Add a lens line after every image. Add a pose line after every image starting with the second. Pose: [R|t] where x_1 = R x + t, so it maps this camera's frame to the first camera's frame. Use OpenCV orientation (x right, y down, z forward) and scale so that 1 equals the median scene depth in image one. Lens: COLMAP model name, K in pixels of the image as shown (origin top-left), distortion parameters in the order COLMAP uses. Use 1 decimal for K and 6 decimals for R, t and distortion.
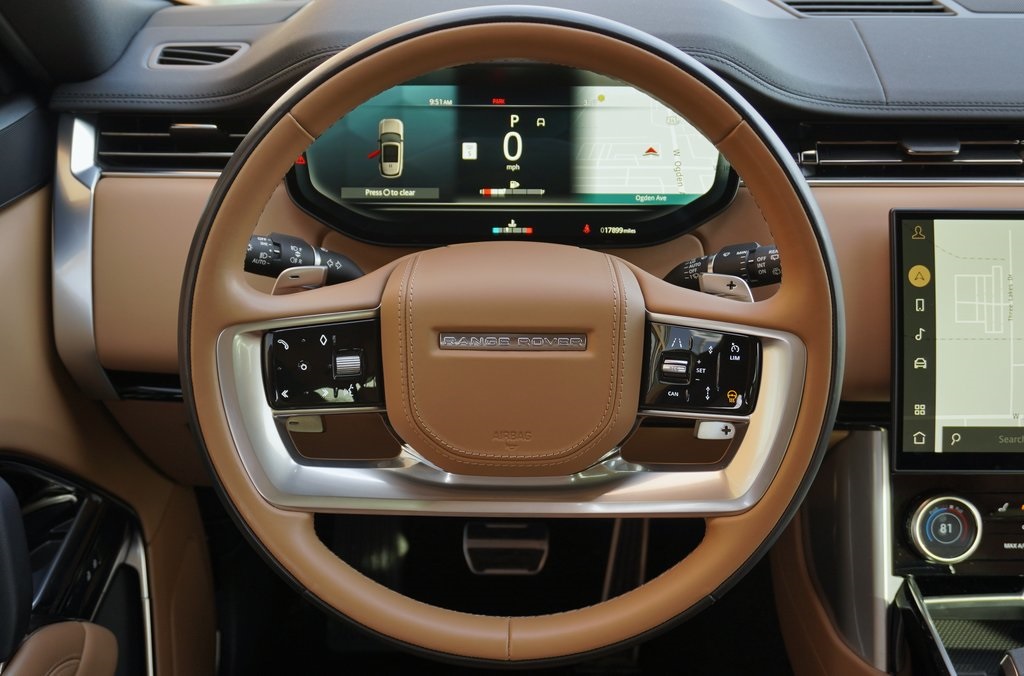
lens RADIAL K [[1154.5, 0, 521.6], [0, 1154.5, 359.2], [0, 0, 1]] dist [0.006796, 0.000000]
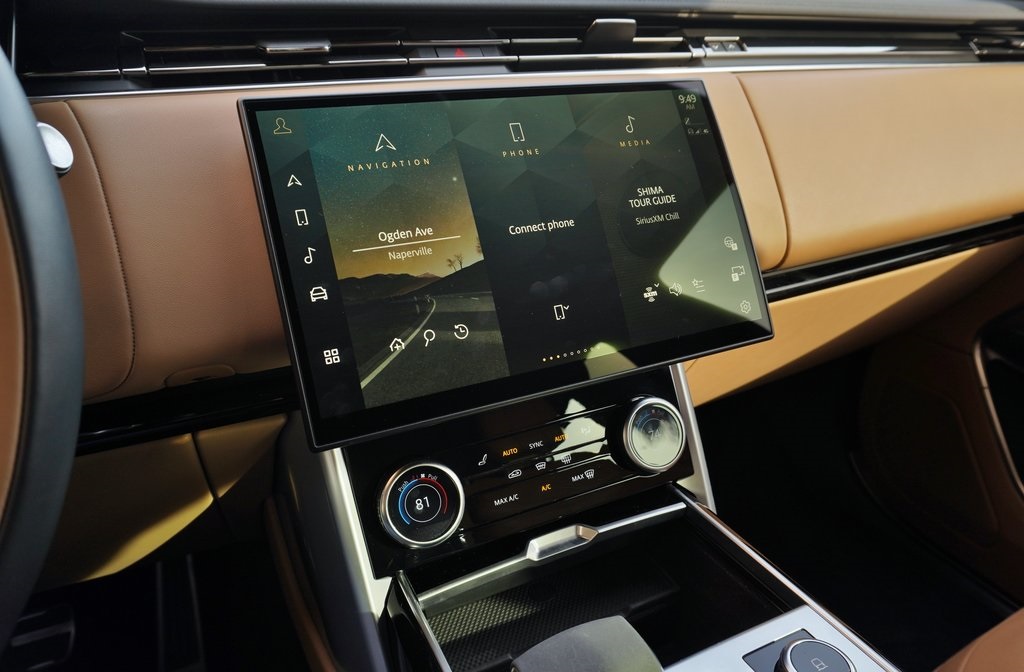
lens RADIAL K [[691.2, 0, 509.2], [0, 691.2, 336.0], [0, 0, 1]] dist [-0.028210, 0.022920]
pose [[0.903491, -0.189133, 0.384620, 0.266486], [0.230899, 0.970804, -0.065009, 0.080349], [-0.361095, 0.147544, 0.920783, 0.531402]]
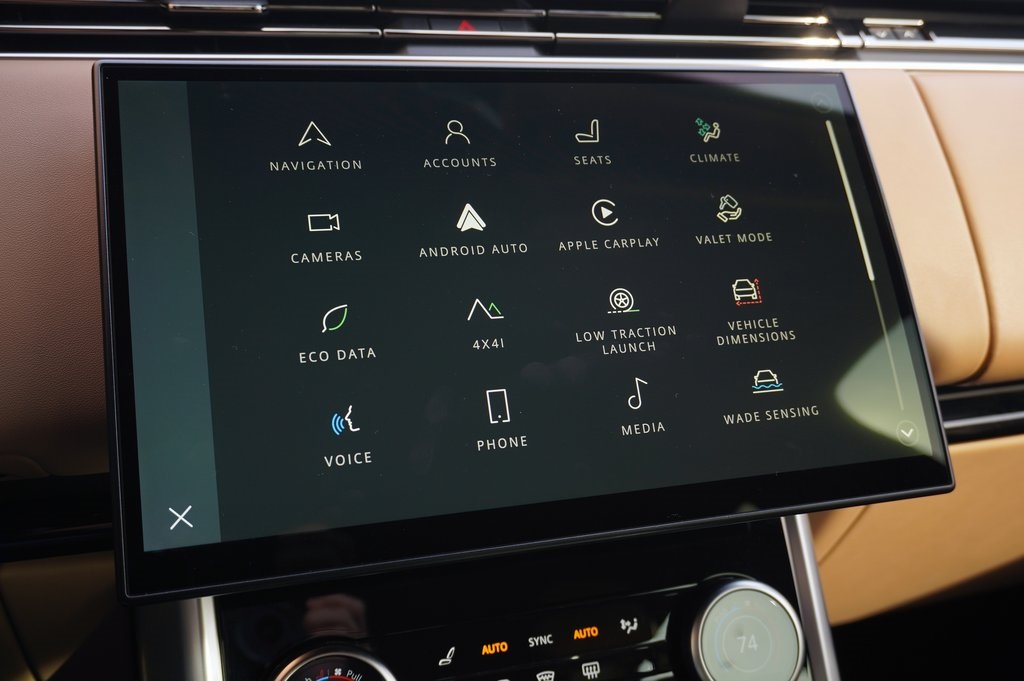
lens RADIAL K [[995.8, 0, 510.1], [0, 995.8, 343.9], [0, 0, 1]] dist [0.010207, 0.000000]
pose [[0.957286, -0.078247, 0.278355, 0.344914], [0.147617, 0.960032, -0.237798, 0.108679], [-0.248623, 0.268730, 0.930576, 0.561893]]
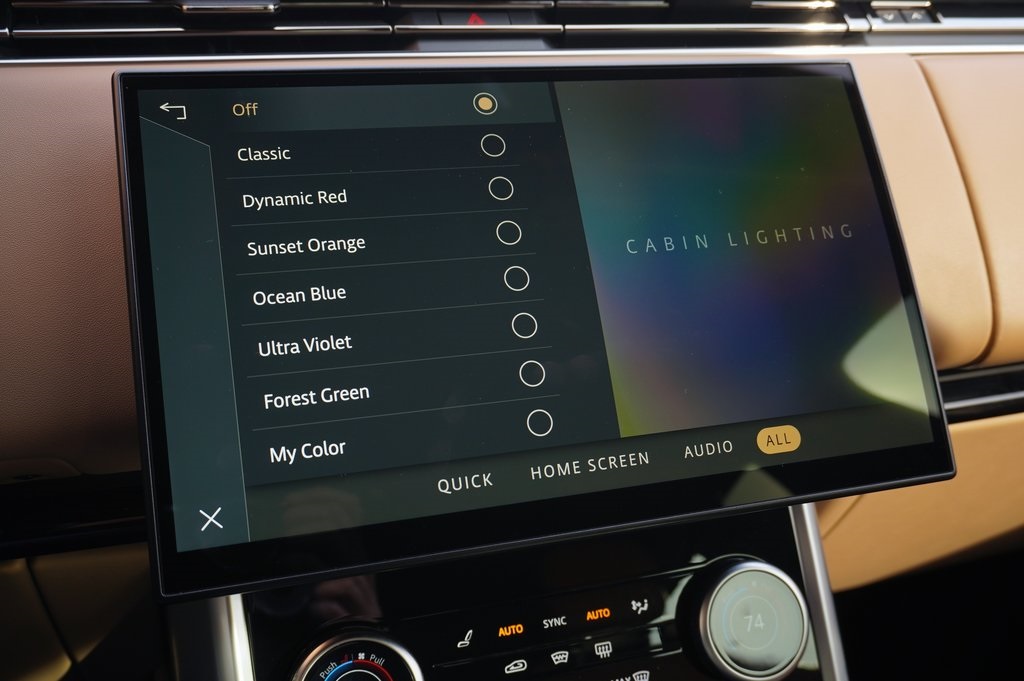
lens RADIAL K [[995.8, 0, 509.1], [0, 995.8, 343.3], [0, 0, 1]] dist [0.010207, 0.000000]
pose [[0.958100, -0.100355, 0.268279, 0.339751], [0.155674, 0.968648, -0.193614, 0.091651], [-0.240438, 0.227265, 0.943684, 0.546532]]
